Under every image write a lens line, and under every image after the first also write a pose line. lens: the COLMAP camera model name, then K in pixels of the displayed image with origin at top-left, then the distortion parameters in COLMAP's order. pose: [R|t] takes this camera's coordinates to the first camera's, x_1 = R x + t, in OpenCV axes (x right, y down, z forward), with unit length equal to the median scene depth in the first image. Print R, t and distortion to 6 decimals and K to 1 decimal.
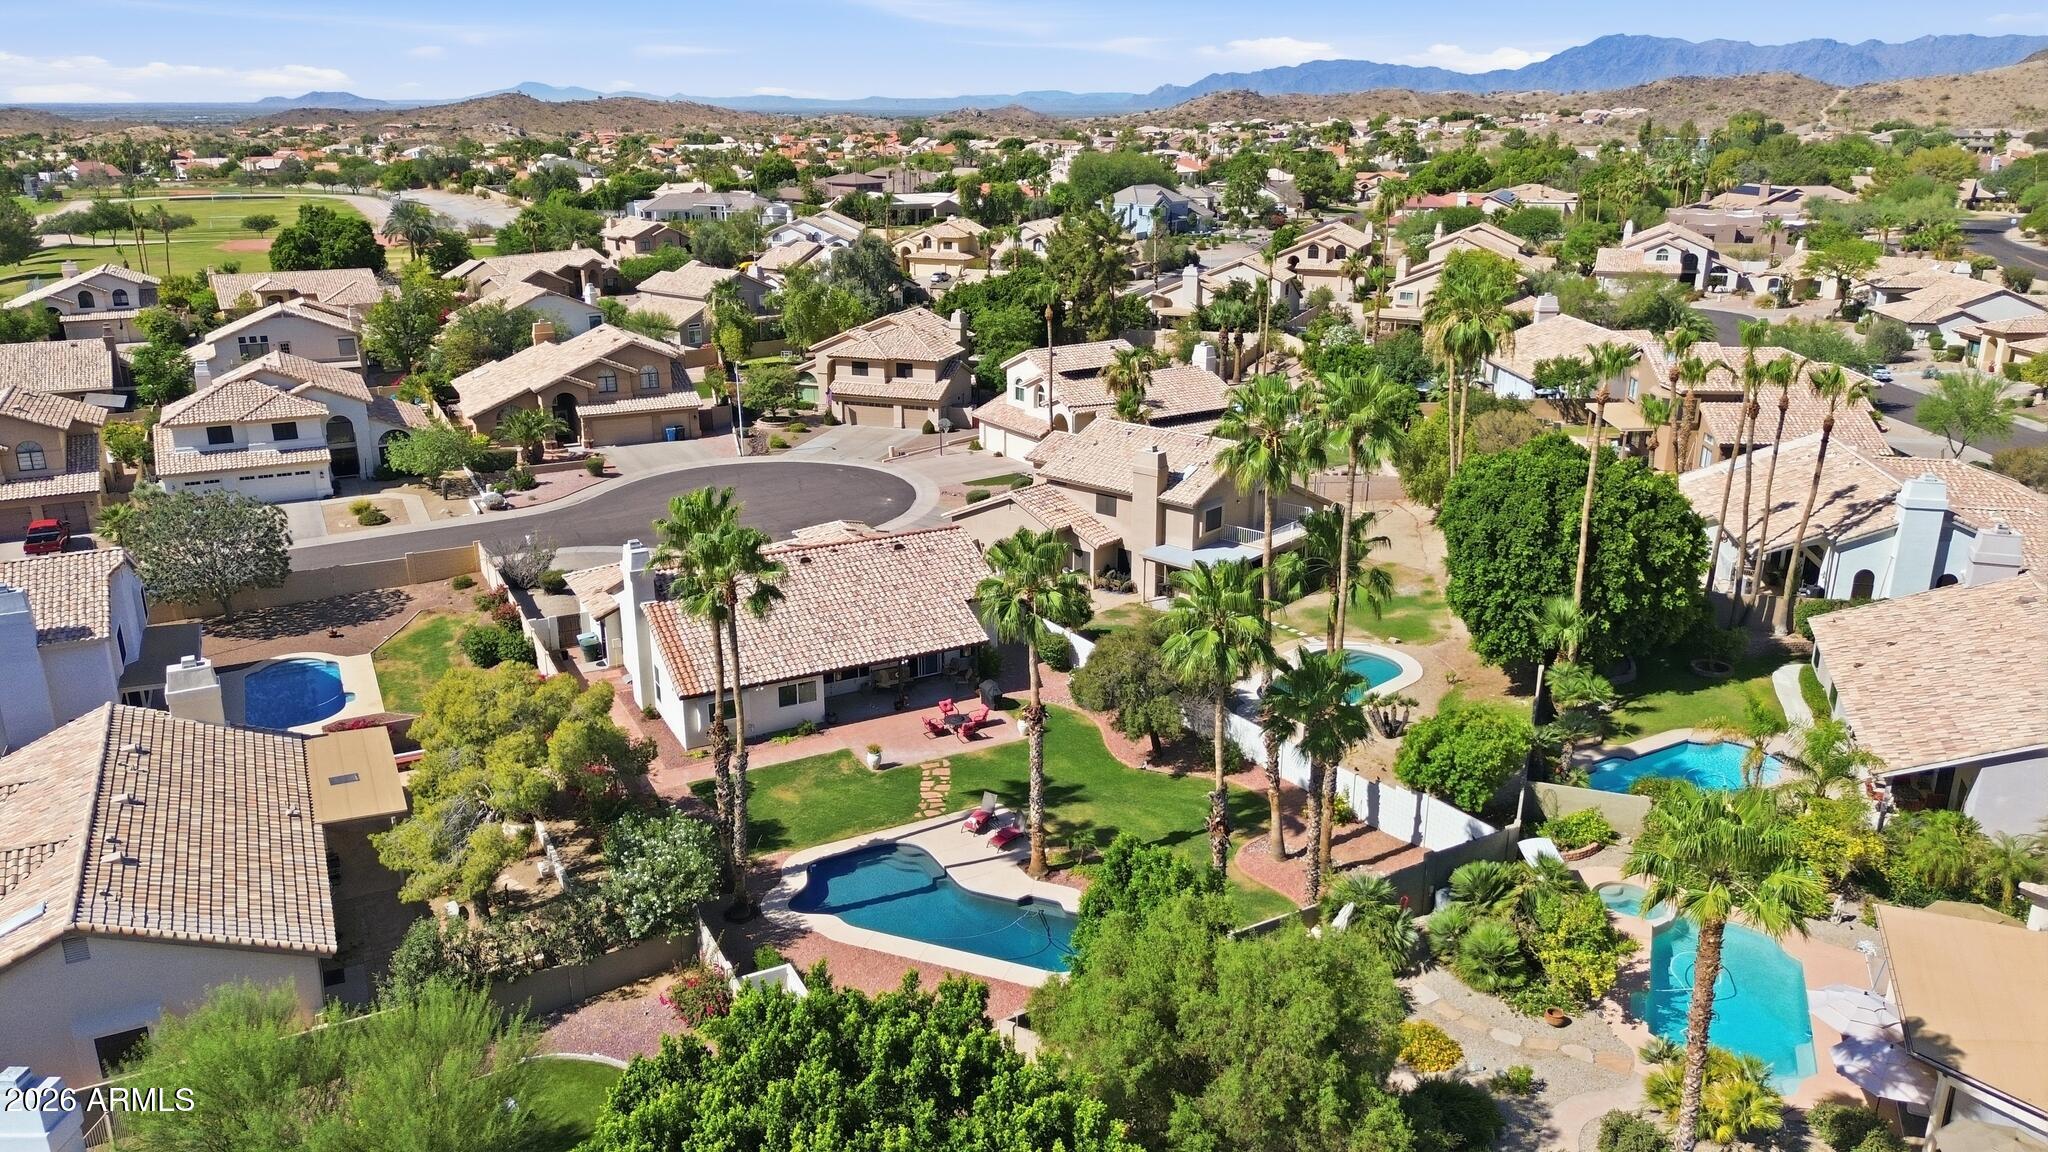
lens RADIAL K [[1443.2, 0, 1026.3], [0, 1443.2, 589.0], [0, 0, 1]] dist [0.062087, -0.052824]
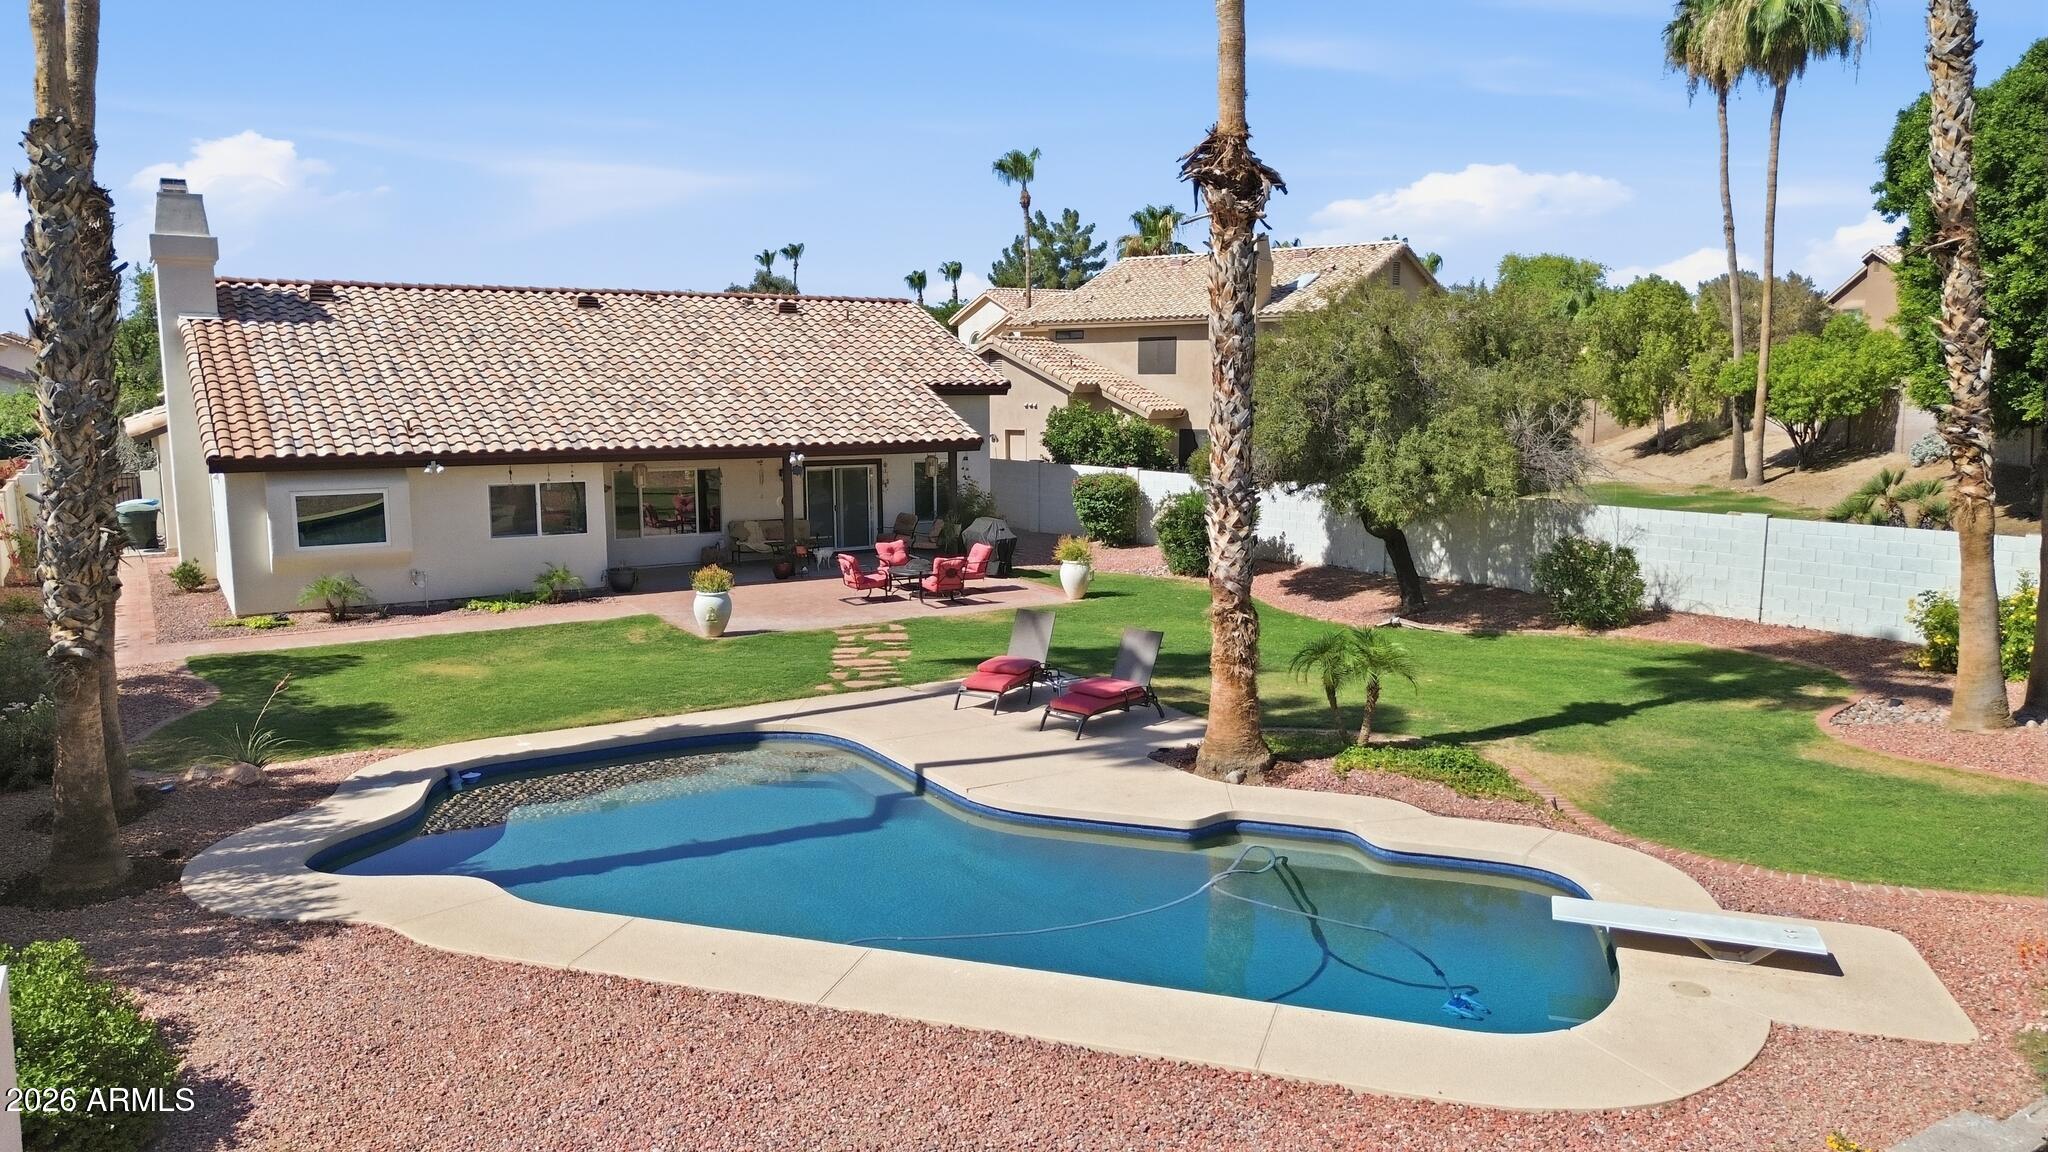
lens RADIAL K [[1443.2, 0, 1023.2], [0, 1443.2, 567.9], [0, 0, 1]] dist [0.062087, -0.052824]
pose [[0.998379, -0.011581, 0.055726, -0.041273], [0.021883, 0.981930, -0.187974, 0.174398], [-0.052543, 0.188889, 0.980592, 0.585430]]
